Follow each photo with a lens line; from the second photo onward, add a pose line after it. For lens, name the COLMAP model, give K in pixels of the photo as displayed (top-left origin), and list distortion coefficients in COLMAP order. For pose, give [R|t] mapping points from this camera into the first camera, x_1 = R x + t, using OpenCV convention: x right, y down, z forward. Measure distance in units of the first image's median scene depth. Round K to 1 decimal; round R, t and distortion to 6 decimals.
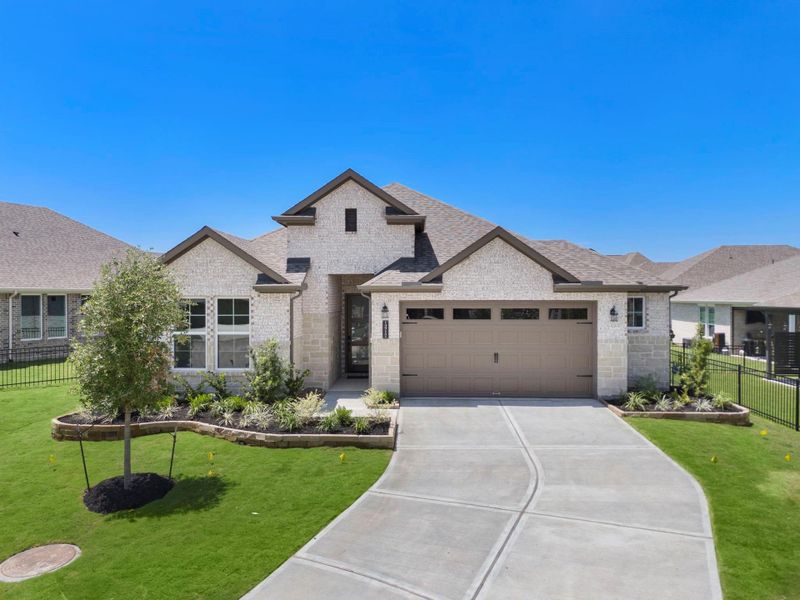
lens RADIAL K [[519.9, 0, 398.3], [0, 519.9, 299.0], [0, 0, 1]] dist [0.038954, -0.021586]
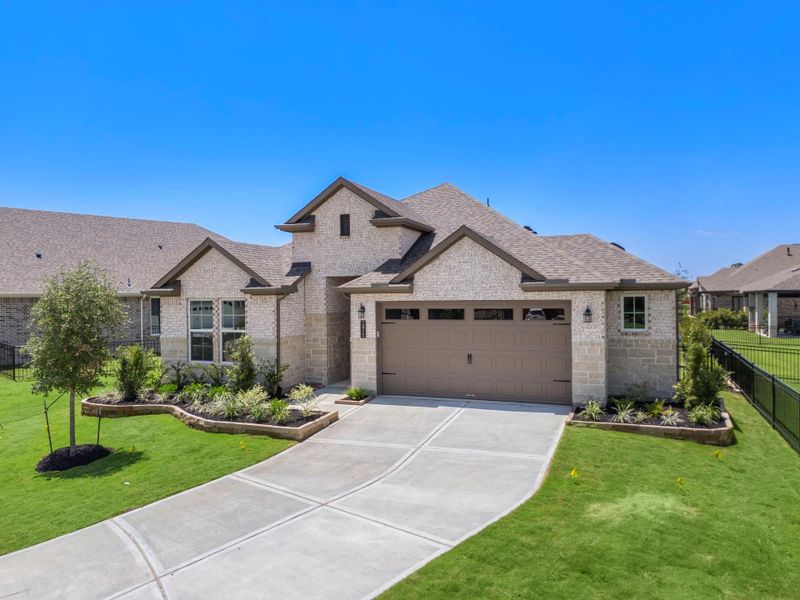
lens RADIAL K [[519.9, 0, 402.1], [0, 519.9, 300.2], [0, 0, 1]] dist [0.038954, -0.021586]
pose [[0.956195, -0.006614, -0.292657, 0.367849], [0.007320, 0.999972, 0.001318, -0.000170], [0.292640, -0.003402, 0.956217, 0.026748]]
